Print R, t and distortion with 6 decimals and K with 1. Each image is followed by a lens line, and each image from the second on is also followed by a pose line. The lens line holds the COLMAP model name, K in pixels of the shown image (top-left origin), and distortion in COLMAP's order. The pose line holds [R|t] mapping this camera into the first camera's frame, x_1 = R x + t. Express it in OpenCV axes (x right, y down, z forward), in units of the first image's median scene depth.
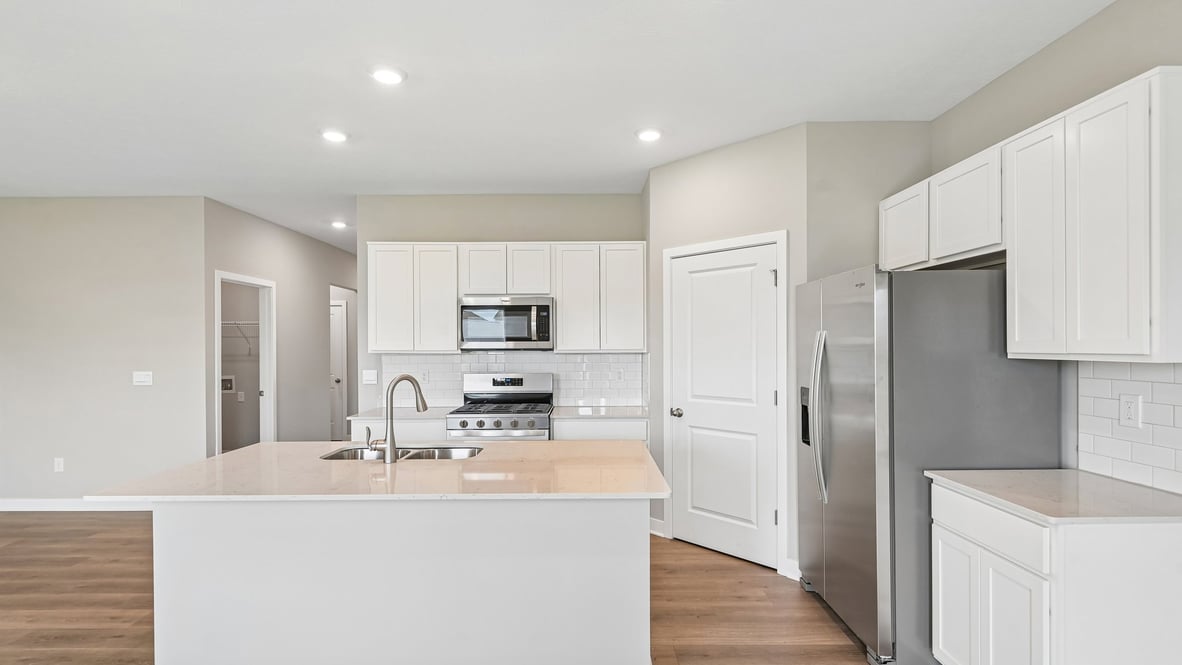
lens RADIAL K [[550.6, 0, 588.1], [0, 550.6, 347.6], [0, 0, 1]] dist [0.002657, -0.001248]
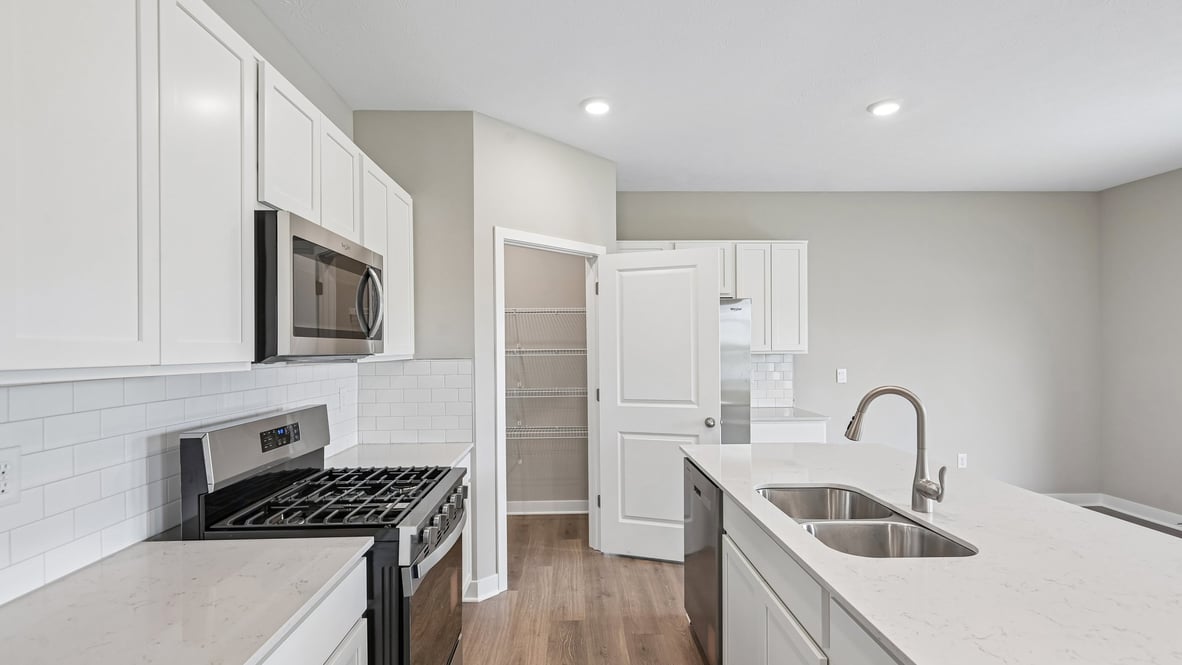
lens RADIAL K [[550.6, 0, 588.1], [0, 550.6, 347.6], [0, 0, 1]] dist [0.002657, -0.001248]
pose [[-0.030435, 0.006246, 0.999517, -0.740623], [0.012678, 0.999902, -0.005862, 0.001529], [-0.999456, 0.012493, -0.030511, 1.019516]]
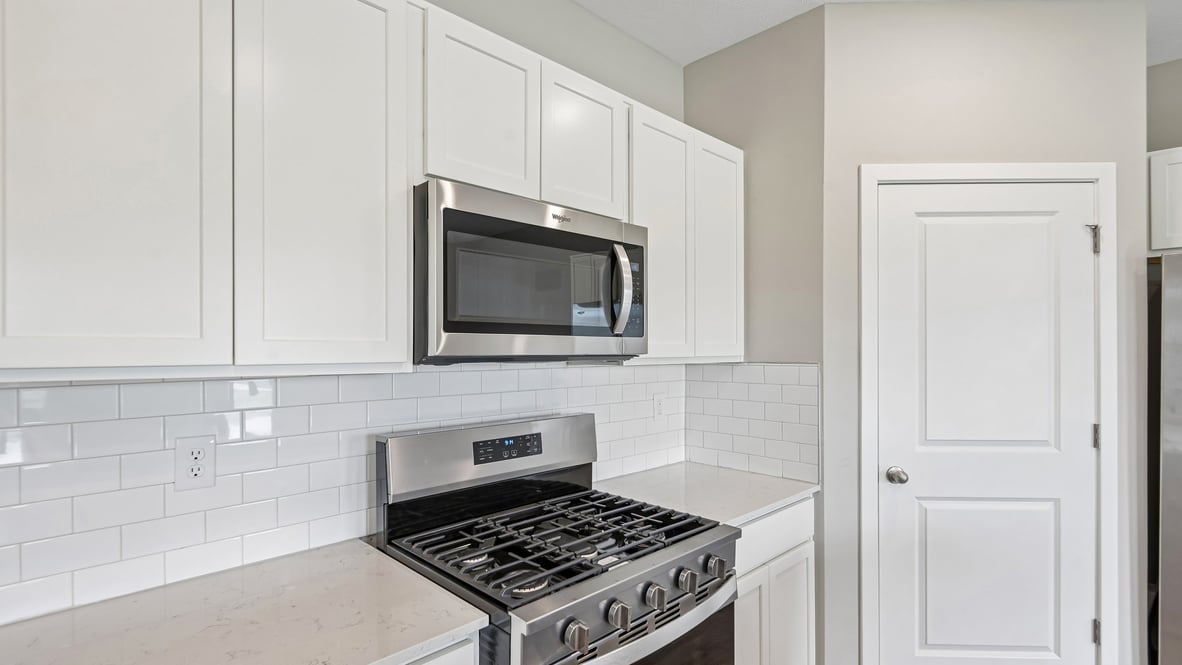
lens RADIAL K [[556.6, 0, 586.0], [0, 556.6, 351.3], [0, 0, 1]] dist [0.004310, 0.000014]
pose [[0.717593, 0.002568, 0.696458, -0.475820], [-0.000263, 0.999994, -0.003416, 0.000392], [-0.696463, 0.002268, 0.717589, 0.916499]]
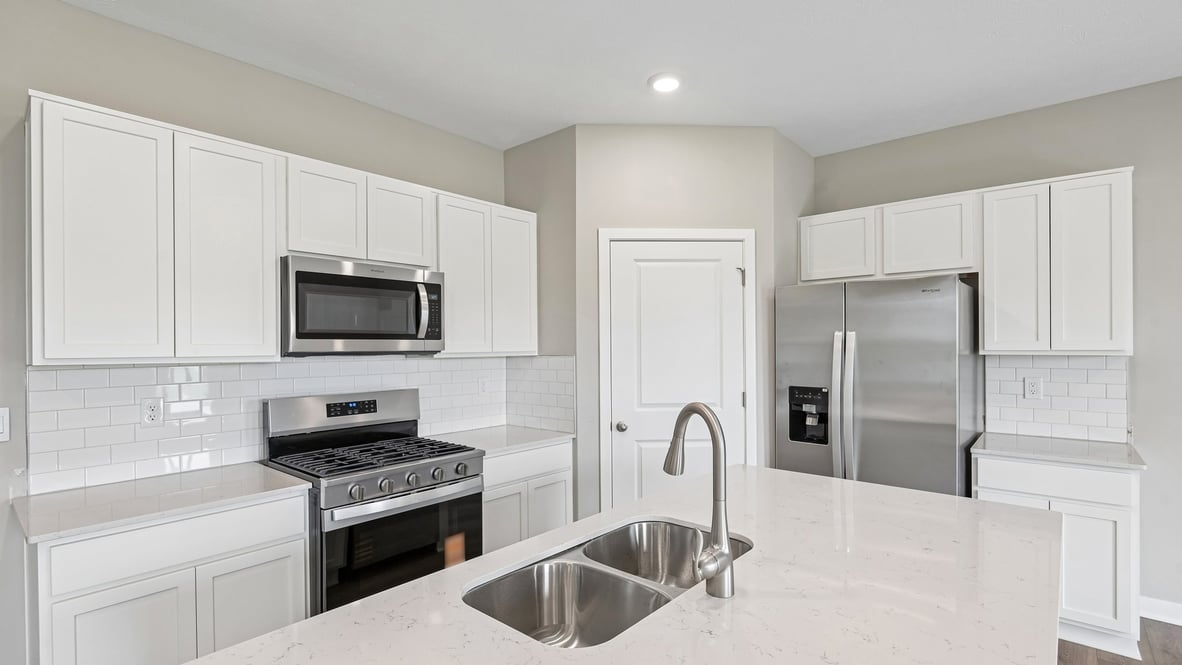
lens RADIAL K [[550.6, 0, 588.1], [0, 550.6, 347.6], [0, 0, 1]] dist [0.002657, -0.001248]
pose [[0.656795, -0.000642, 0.754069, -0.556285], [0.005922, 0.999973, -0.004307, 0.001851], [-0.754046, 0.007294, 0.656781, 0.547157]]
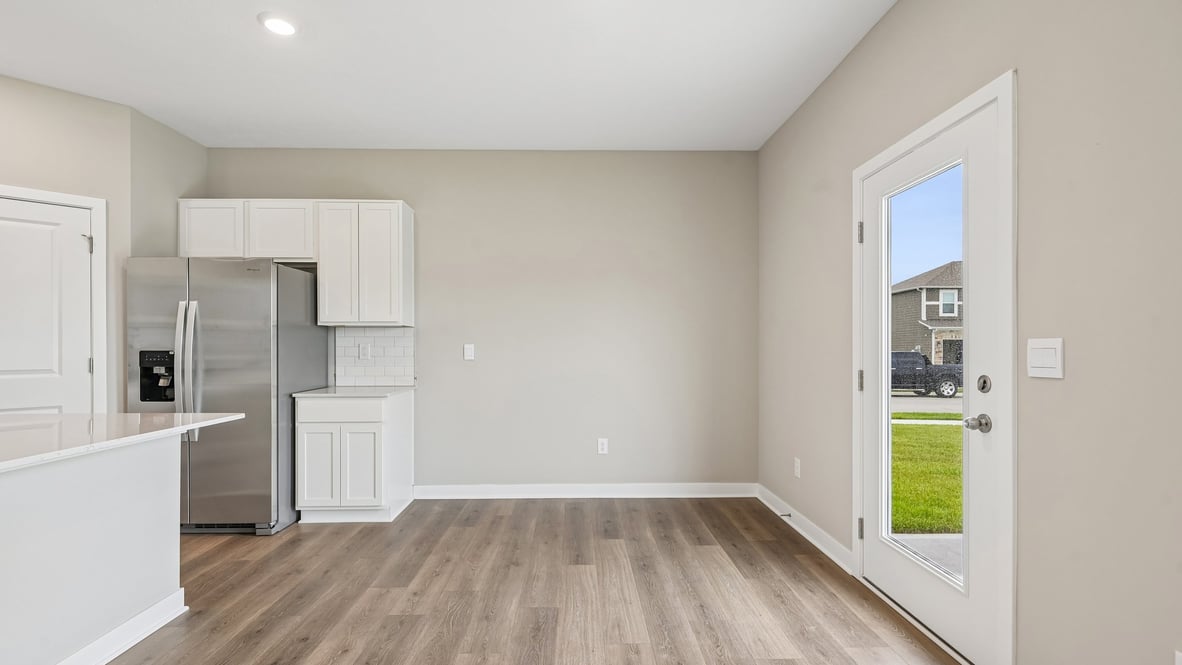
lens RADIAL K [[550.6, 0, 588.1], [0, 550.6, 347.6], [0, 0, 1]] dist [0.002657, -0.001248]
pose [[-0.023191, 0.002661, 0.999728, -0.648139], [0.006396, 0.999976, -0.002514, 0.065173], [-0.999711, 0.006336, -0.023207, 0.124353]]
